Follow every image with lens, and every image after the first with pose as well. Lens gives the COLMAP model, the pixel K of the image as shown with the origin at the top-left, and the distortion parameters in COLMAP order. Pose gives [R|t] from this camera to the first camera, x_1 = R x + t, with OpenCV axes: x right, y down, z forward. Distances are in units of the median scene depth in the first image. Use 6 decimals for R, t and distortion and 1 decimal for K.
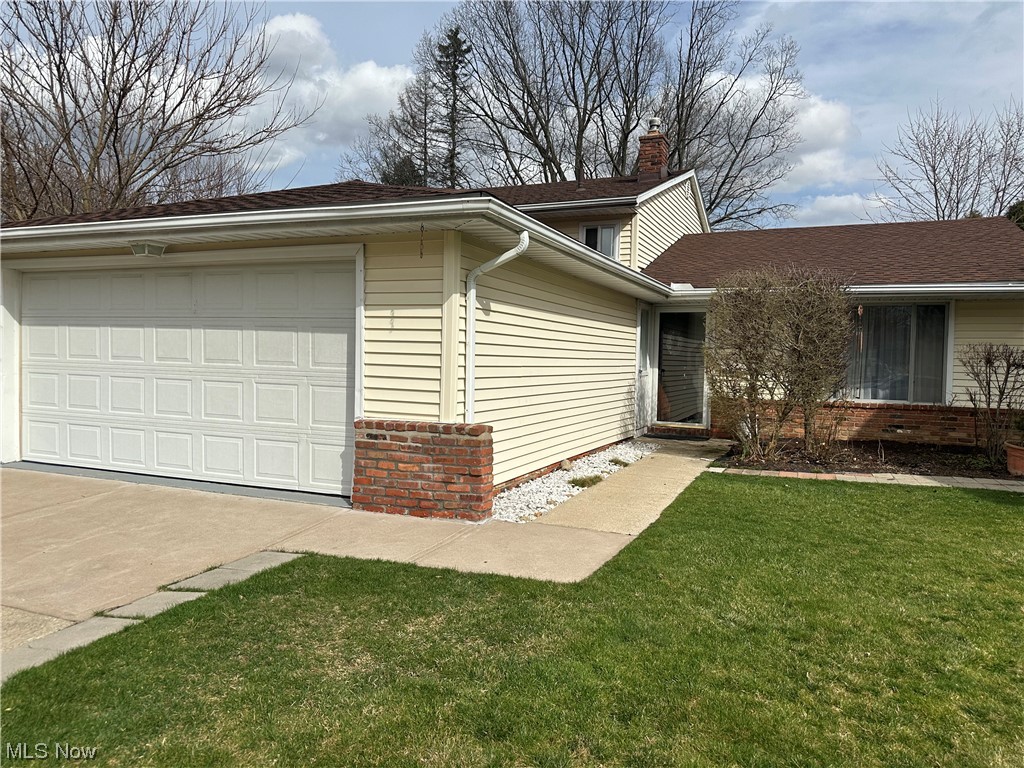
lens RADIAL K [[720.8, 0, 499.5], [0, 720.8, 384.7], [0, 0, 1]] dist [0.074009, -0.114888]
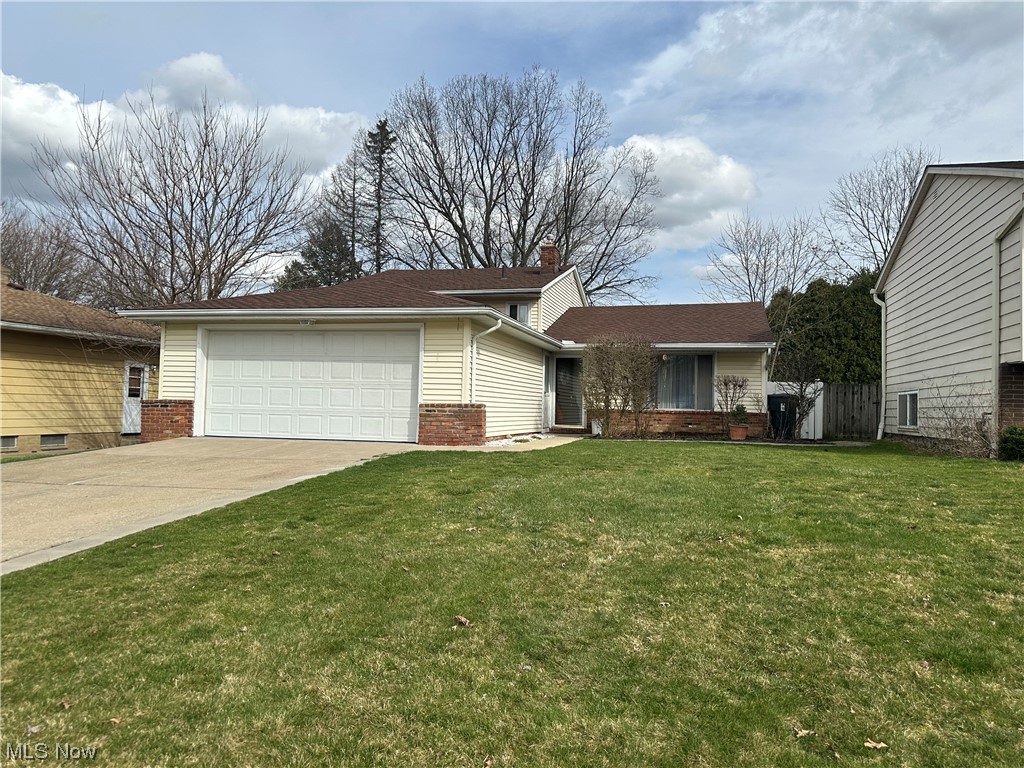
lens RADIAL K [[720.8, 0, 507.1], [0, 720.8, 388.1], [0, 0, 1]] dist [0.074009, -0.114888]
pose [[0.987926, 0.003751, 0.154880, -0.135492], [0.006105, 0.997988, -0.063115, 0.068583], [-0.154805, 0.063299, 0.985915, -0.569725]]
